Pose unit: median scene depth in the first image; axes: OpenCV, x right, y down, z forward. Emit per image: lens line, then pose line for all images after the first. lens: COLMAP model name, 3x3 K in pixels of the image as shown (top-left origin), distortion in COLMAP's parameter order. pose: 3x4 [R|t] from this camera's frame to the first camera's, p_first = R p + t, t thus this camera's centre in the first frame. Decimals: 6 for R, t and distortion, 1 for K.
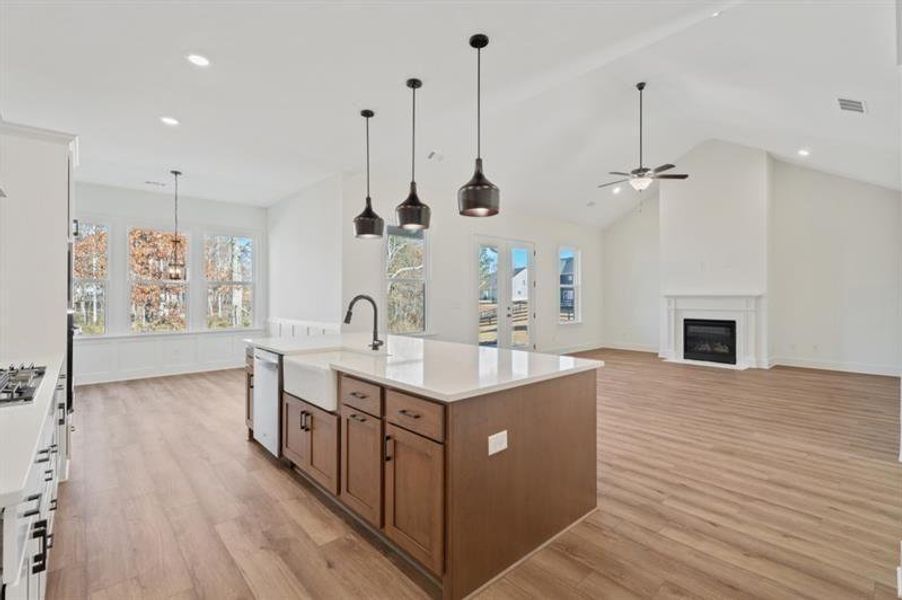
lens RADIAL K [[406.9, 0, 444.6], [0, 406.9, 293.1], [0, 0, 1]] dist [0.002853, -0.001589]
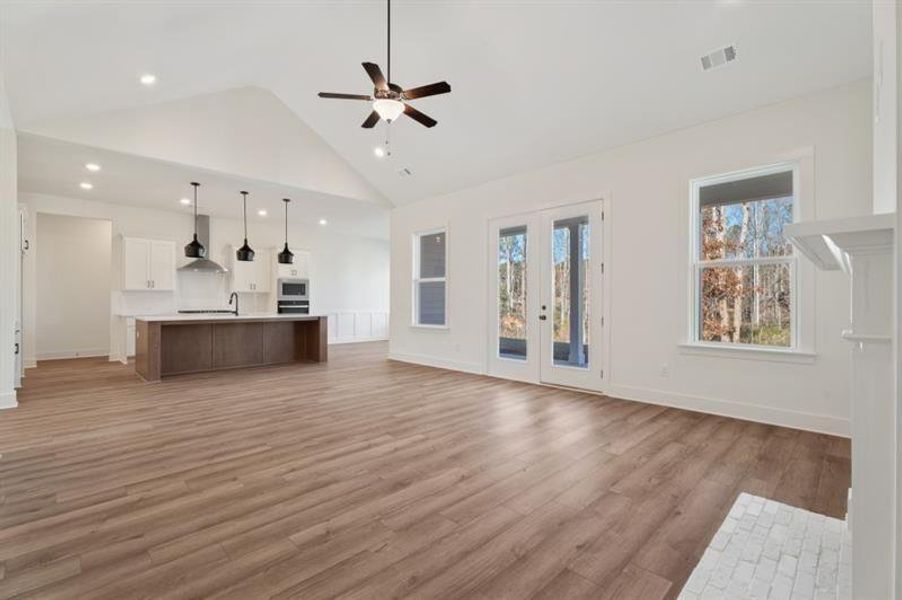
lens RADIAL K [[406.9, 0, 456.5], [0, 406.9, 300.6], [0, 0, 1]] dist [0.002853, -0.001589]
pose [[0.051941, -0.004651, -0.998639, 1.526108], [0.005621, 0.999975, -0.004365, 0.049569], [0.998634, -0.005386, 0.051966, 1.449084]]
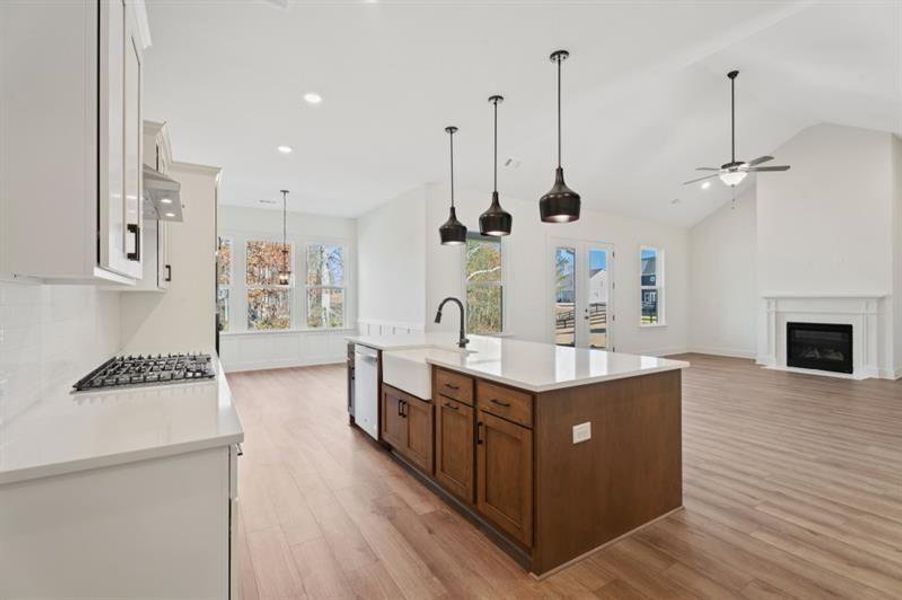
lens RADIAL K [[406.9, 0, 444.3], [0, 406.9, 296.6], [0, 0, 1]] dist [0.002853, -0.001589]
pose [[0.984903, -0.004351, -0.173050, -0.017695], [0.004739, 0.999987, 0.001830, 0.000516], [0.173039, -0.002623, 0.984911, -0.056171]]
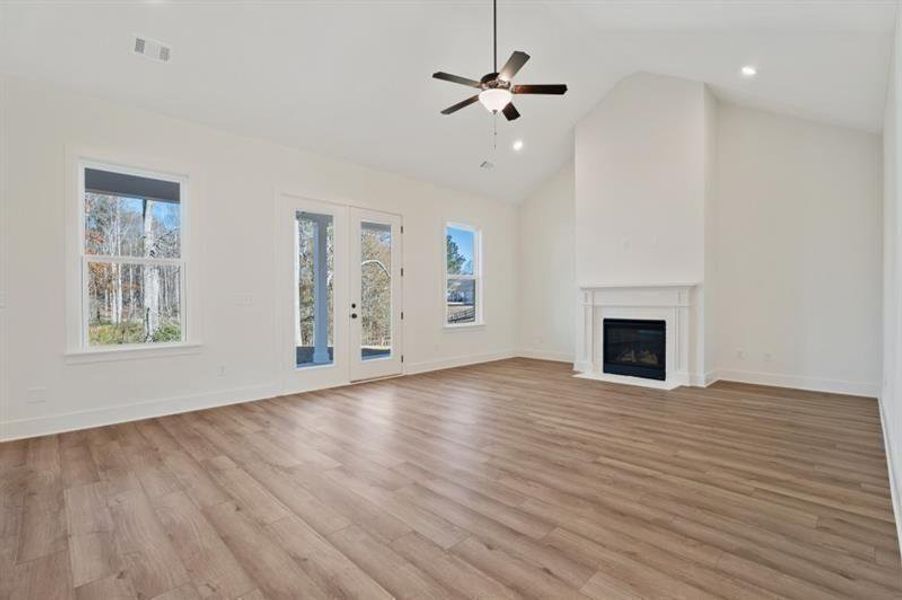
lens RADIAL K [[406.9, 0, 465.4], [0, 406.9, 301.0], [0, 0, 1]] dist [0.002853, -0.001589]
pose [[0.997666, -0.004535, 0.068126, 0.537425], [0.003735, 0.999923, 0.011865, 0.039351], [-0.068174, -0.011583, 0.997606, 0.521391]]
